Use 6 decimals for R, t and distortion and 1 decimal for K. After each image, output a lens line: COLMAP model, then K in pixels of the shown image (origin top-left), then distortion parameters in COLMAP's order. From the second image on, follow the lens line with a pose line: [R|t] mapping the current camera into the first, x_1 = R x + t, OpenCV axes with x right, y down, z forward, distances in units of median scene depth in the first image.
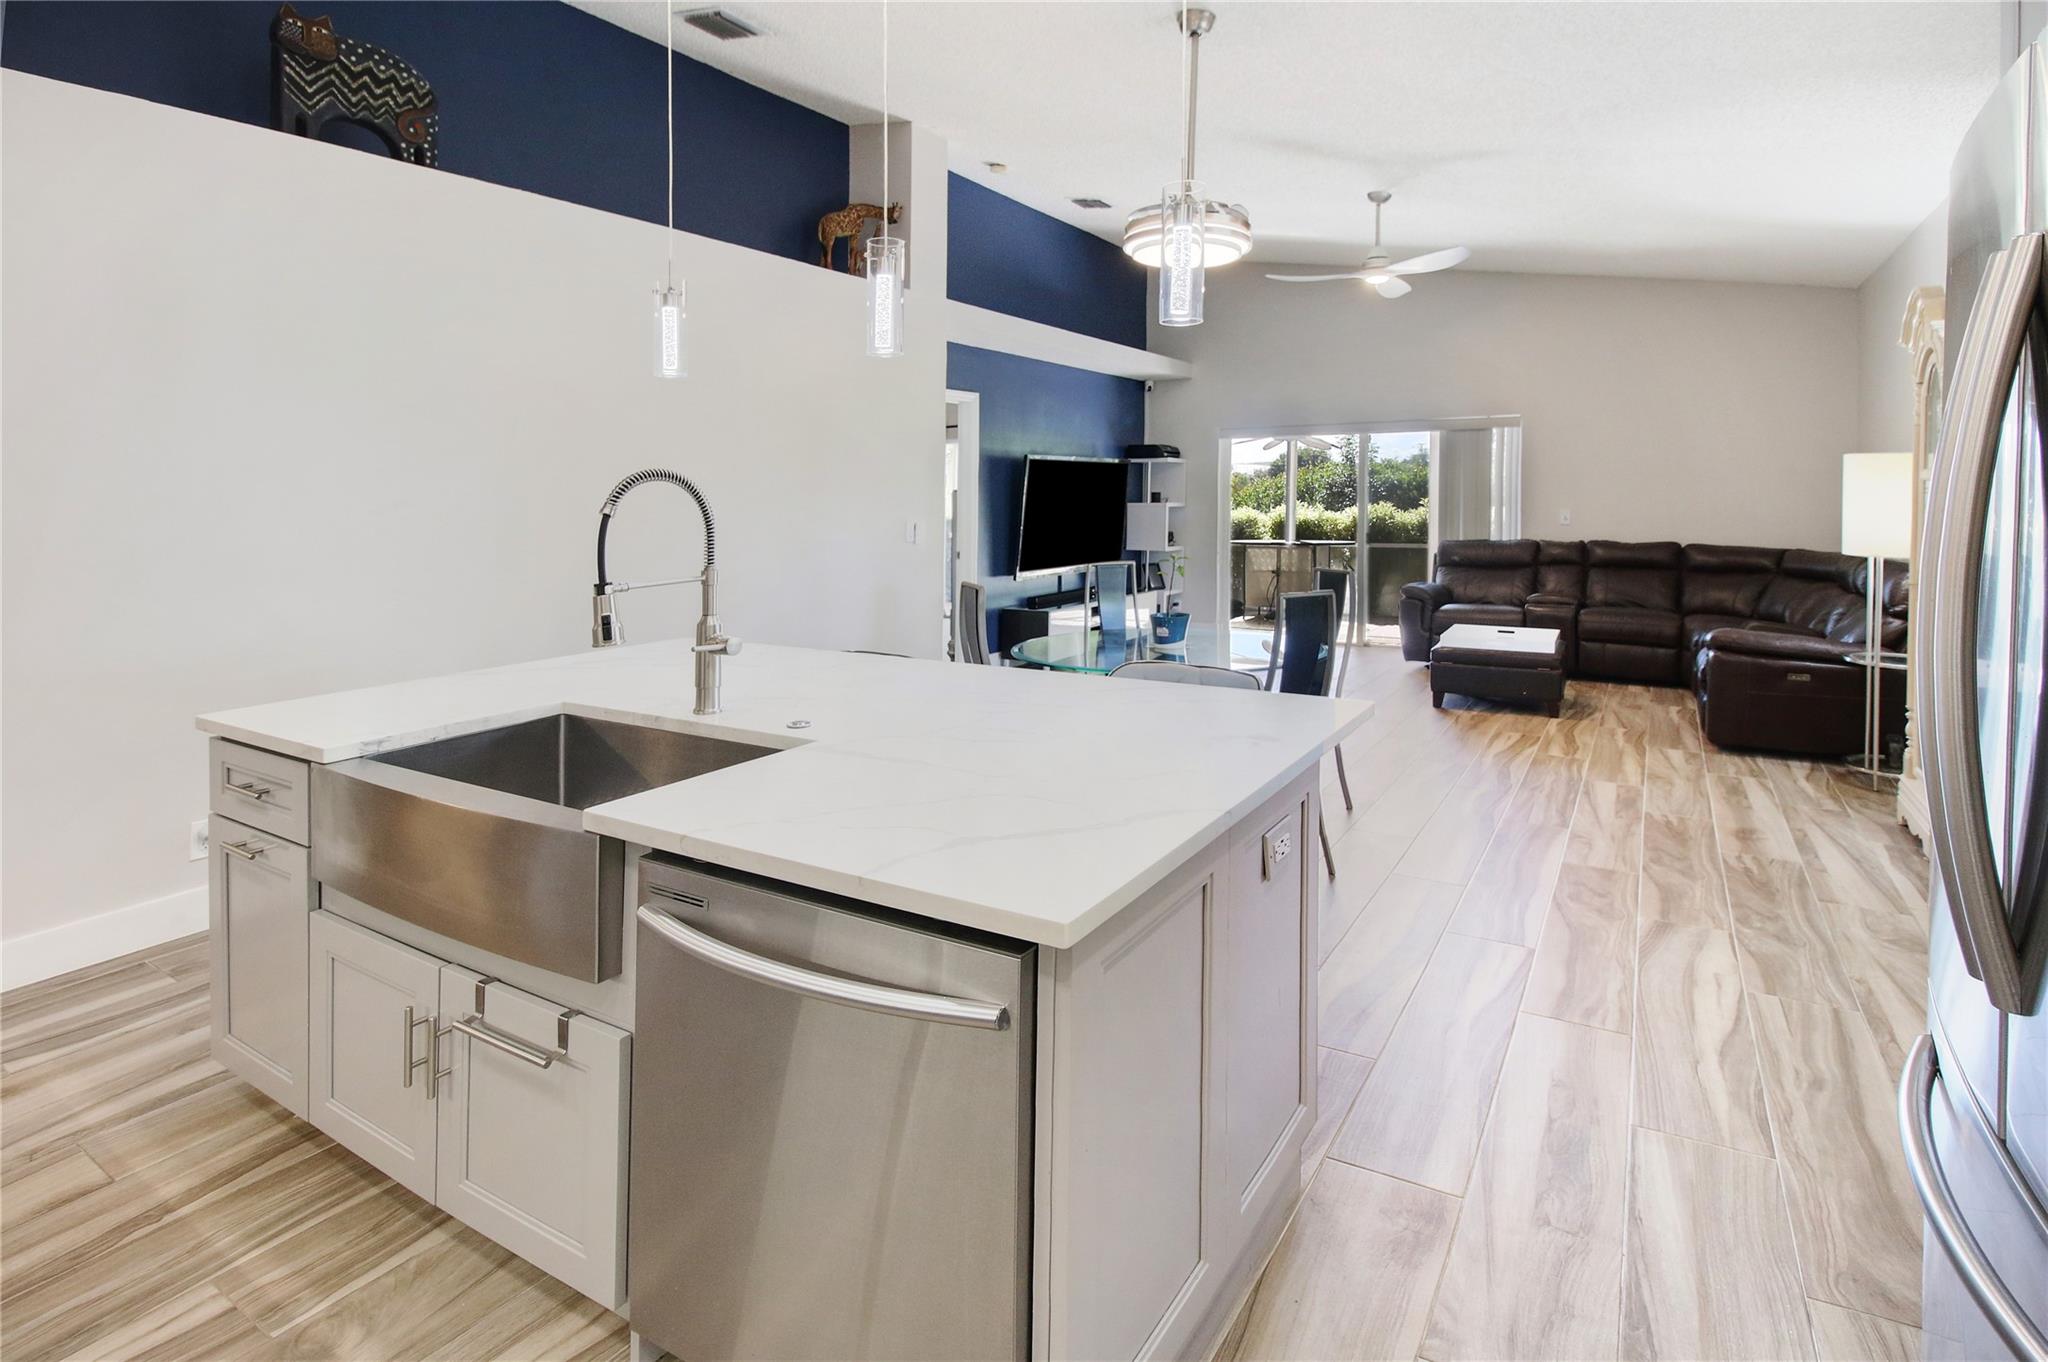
lens RADIAL K [[1033.7, 0, 1049.5], [0, 1033.7, 659.2], [0, 0, 1]] dist [-0.004023, -0.007019]
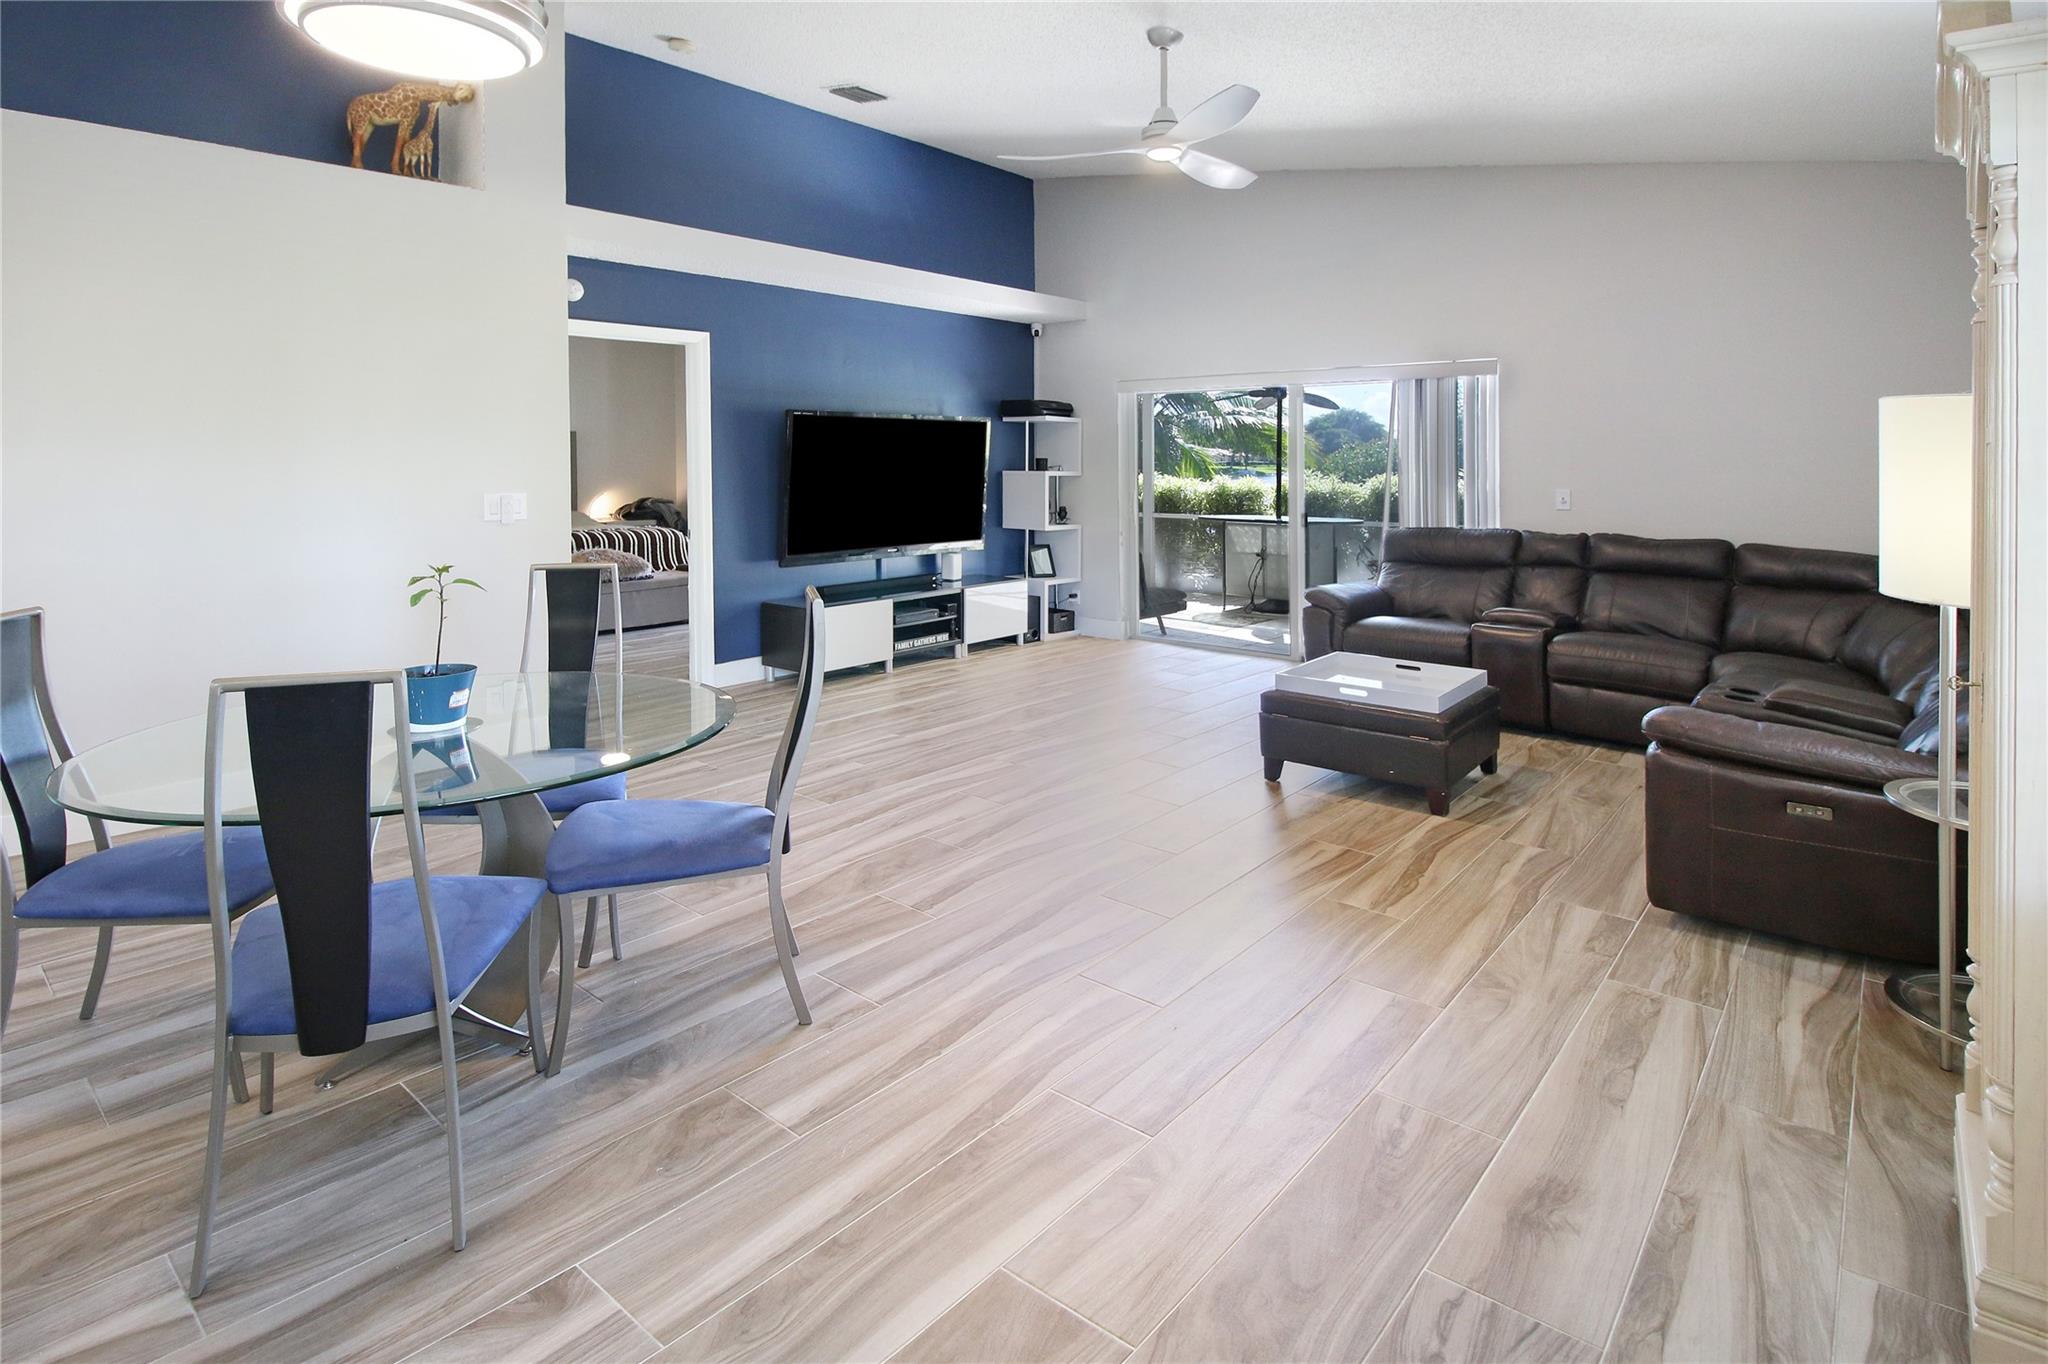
lens RADIAL K [[1010.0, 0, 980.3], [0, 1010.0, 581.6], [0, 0, 1]] dist [0.003763, -0.001168]
pose [[0.979023, 0.035912, -0.200560, 0.251938], [-0.043038, 0.998584, -0.031281, -0.042425], [0.199153, 0.039256, 0.979182, 0.241879]]
